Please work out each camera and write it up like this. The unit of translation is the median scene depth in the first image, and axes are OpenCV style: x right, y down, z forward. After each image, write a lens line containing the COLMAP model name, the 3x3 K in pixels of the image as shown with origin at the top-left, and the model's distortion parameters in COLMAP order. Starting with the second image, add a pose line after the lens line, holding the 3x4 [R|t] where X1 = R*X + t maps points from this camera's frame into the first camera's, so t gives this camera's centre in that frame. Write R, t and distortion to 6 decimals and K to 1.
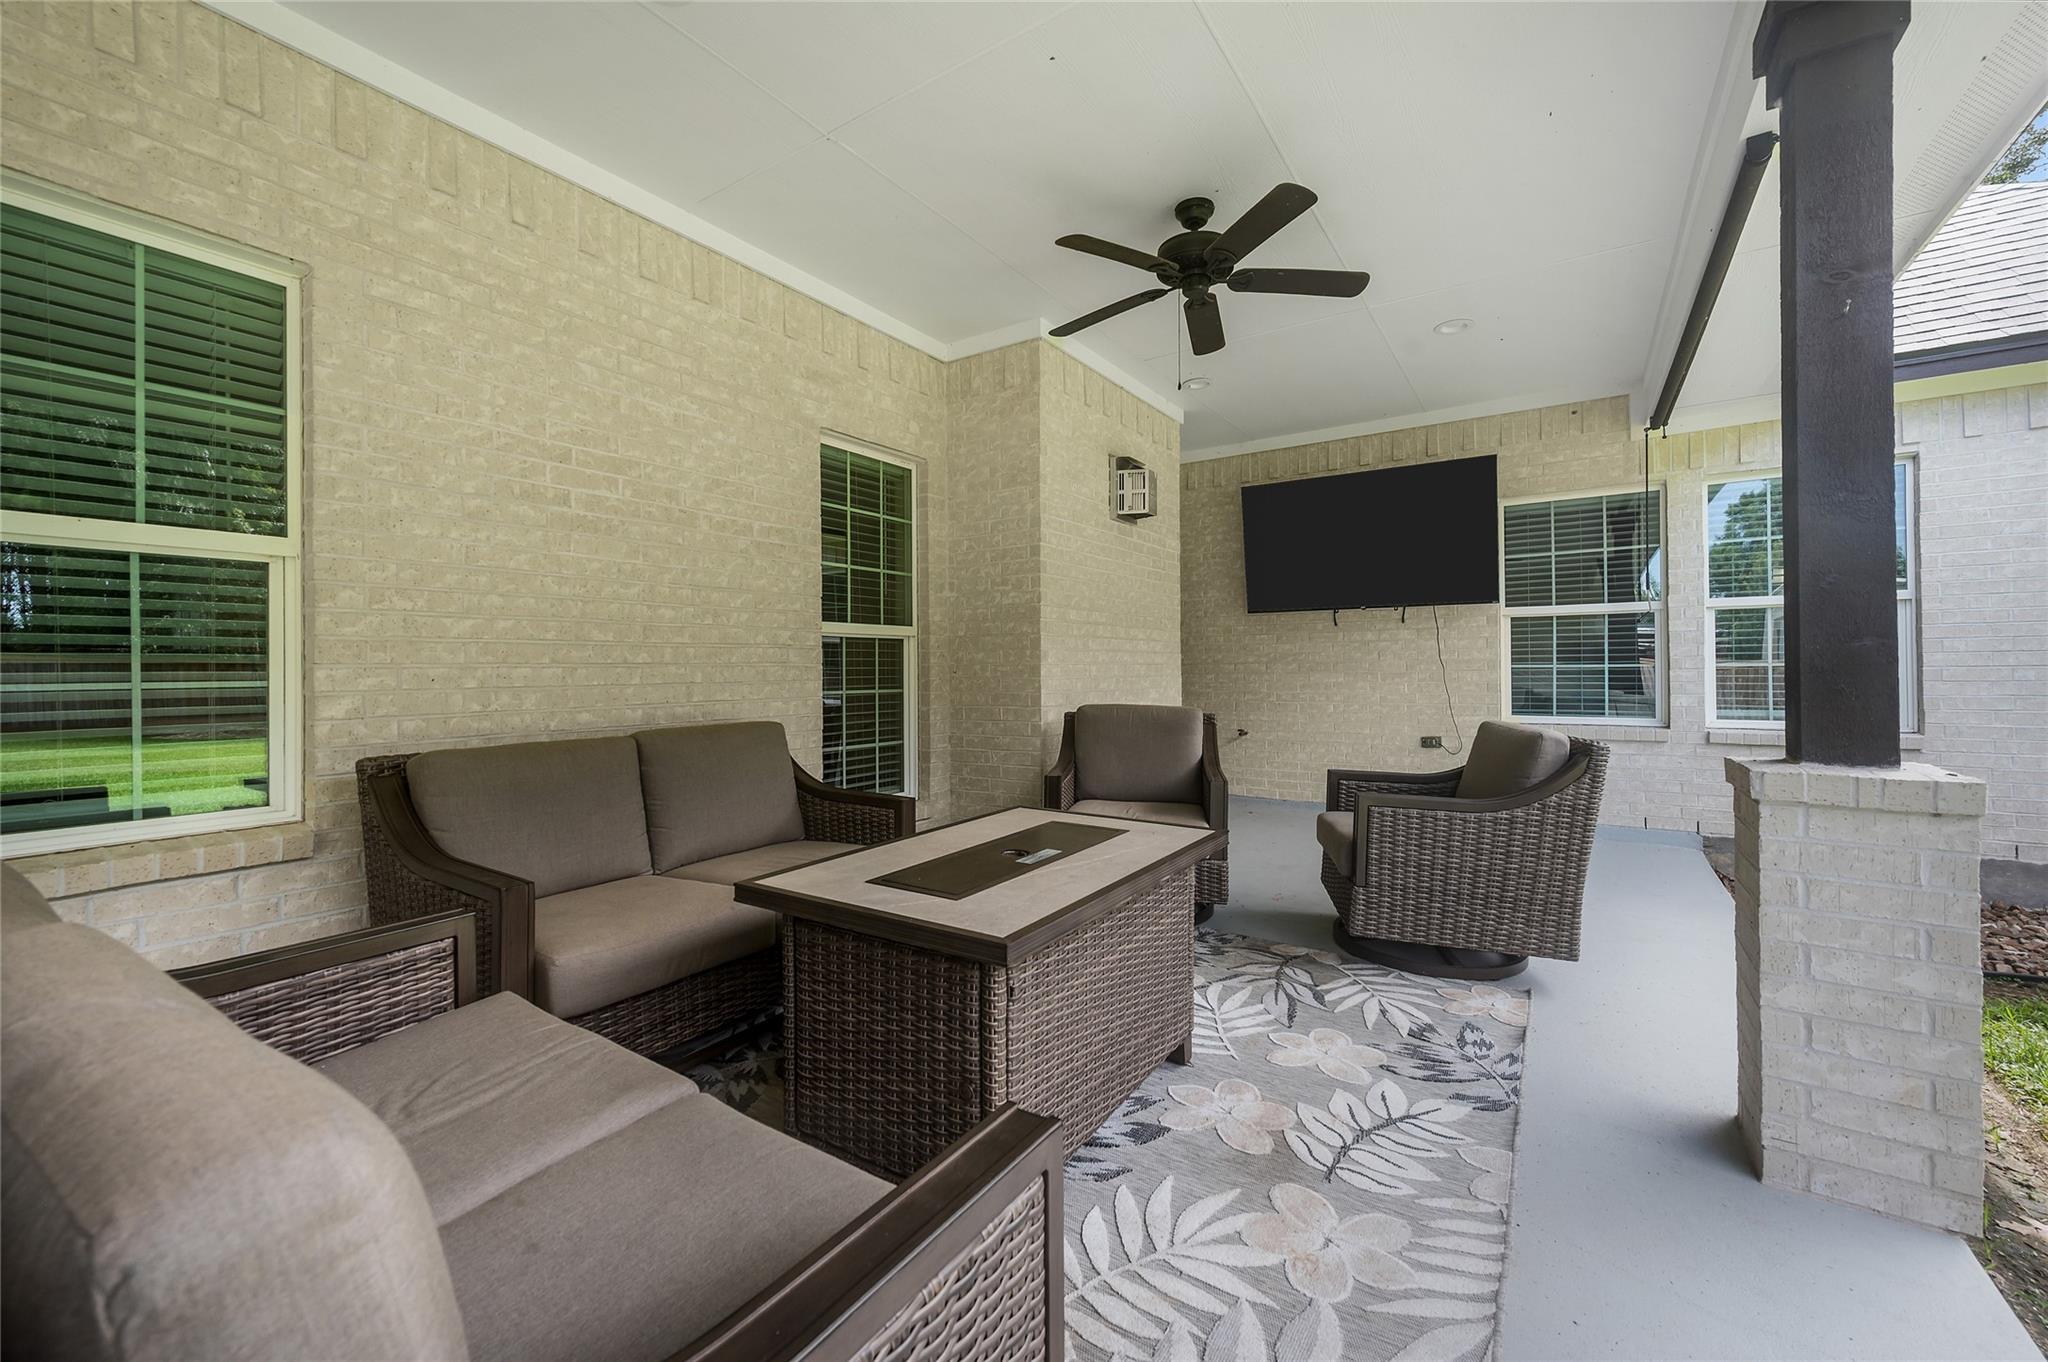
lens RADIAL K [[815.7, 0, 1026.2], [0, 815.7, 672.8], [0, 0, 1]] dist [-0.001027, -0.000158]
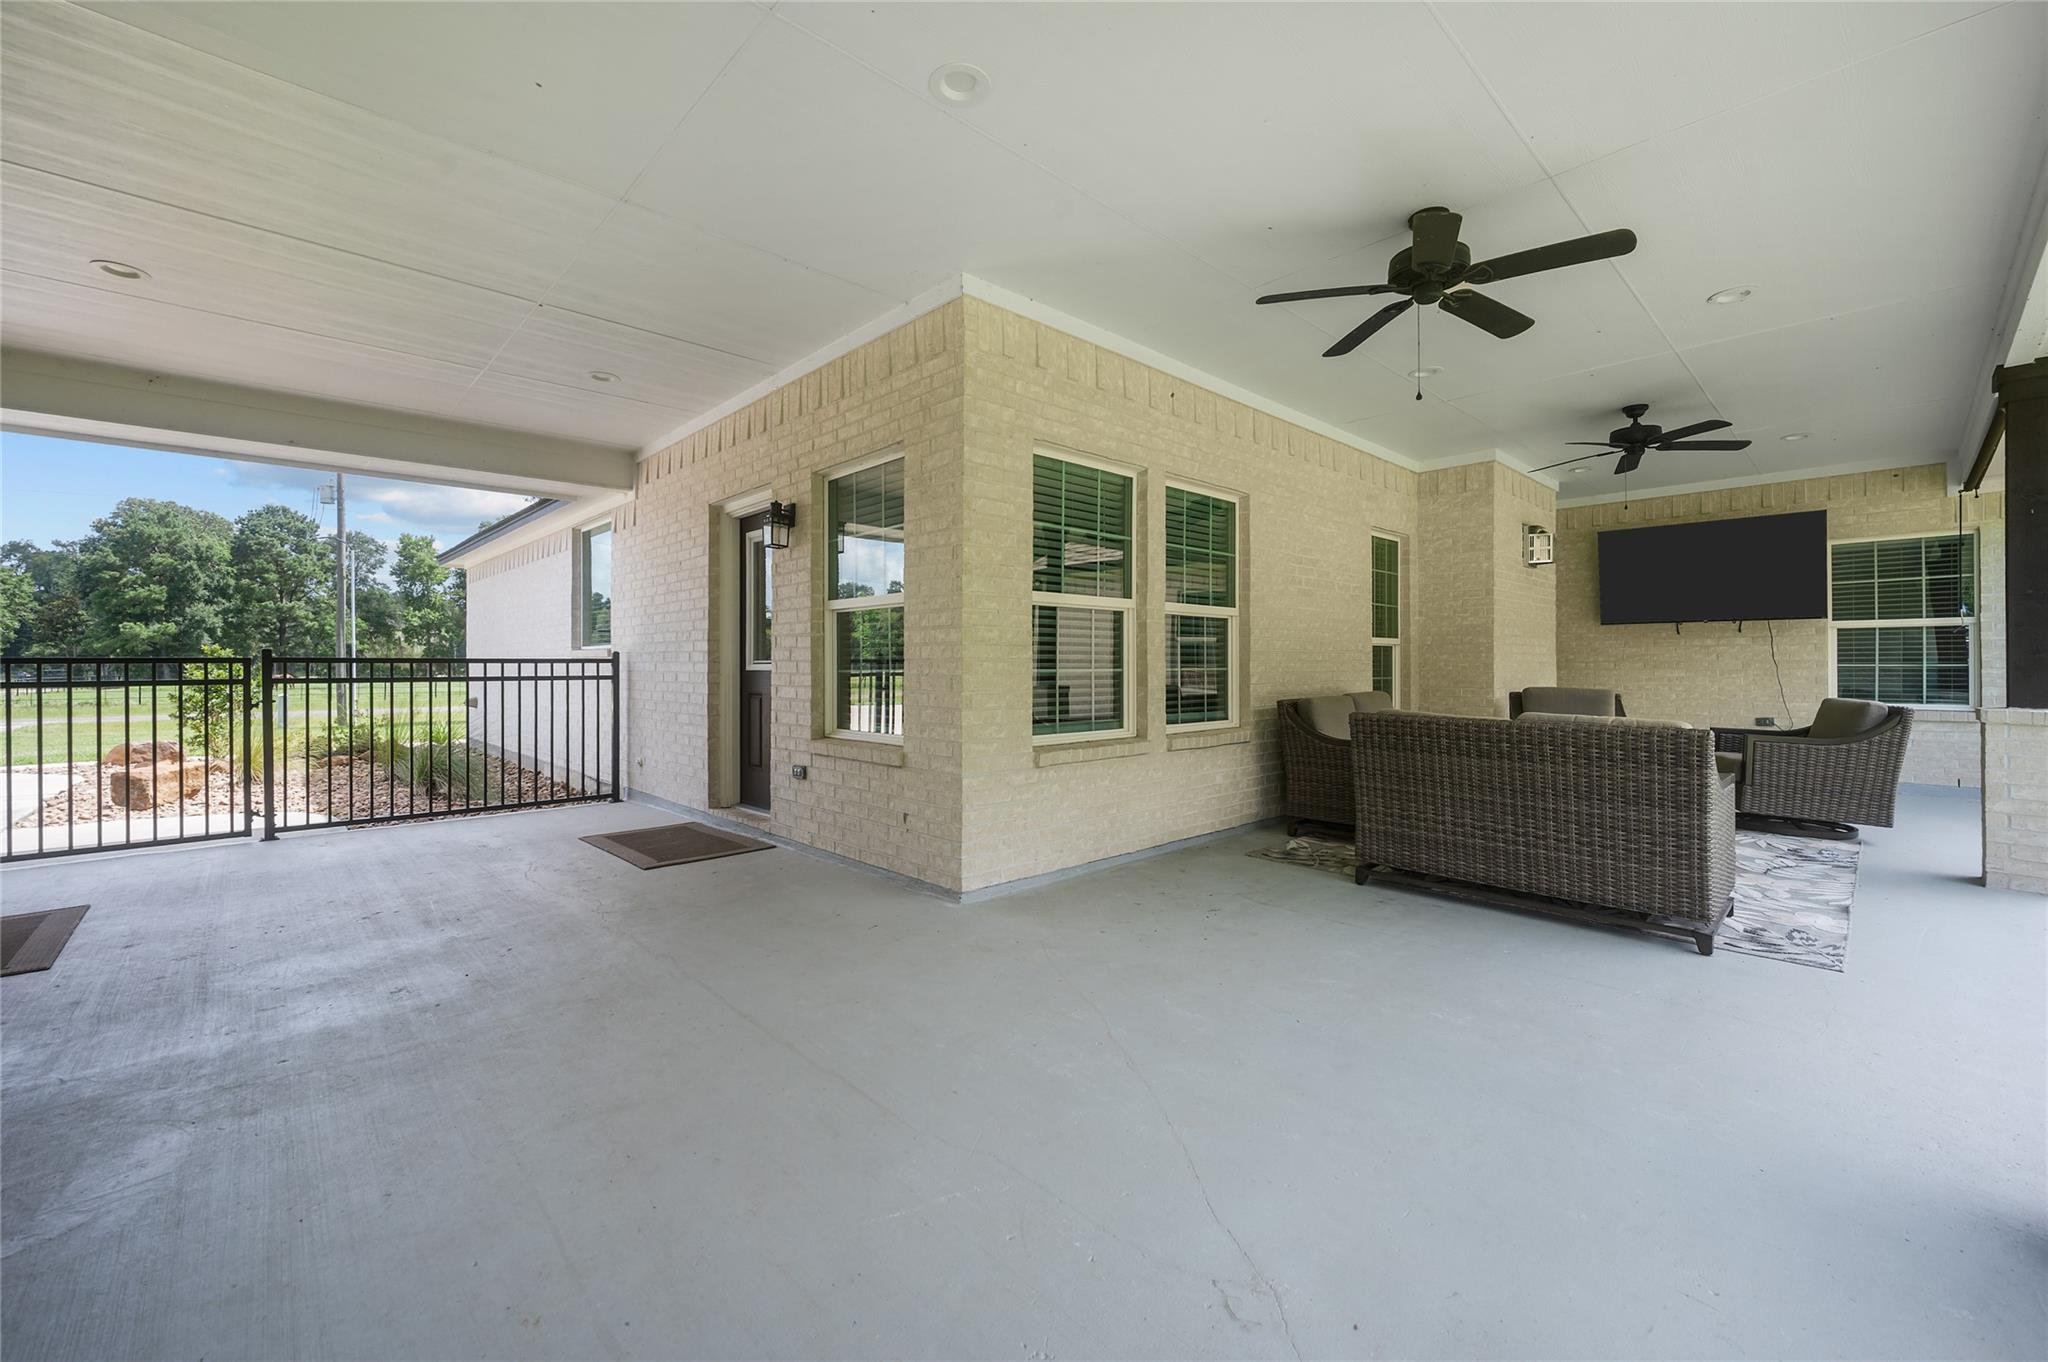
lens RADIAL K [[809.9, 0, 1006.3], [0, 809.9, 669.7], [0, 0, 1]] dist [-0.020694, 0.003706]
pose [[0.967791, 0.007512, -0.251643, -0.489589], [-0.007533, 0.999971, 0.000878, 0.009905], [0.251643, 0.001046, 0.967820, -0.746839]]
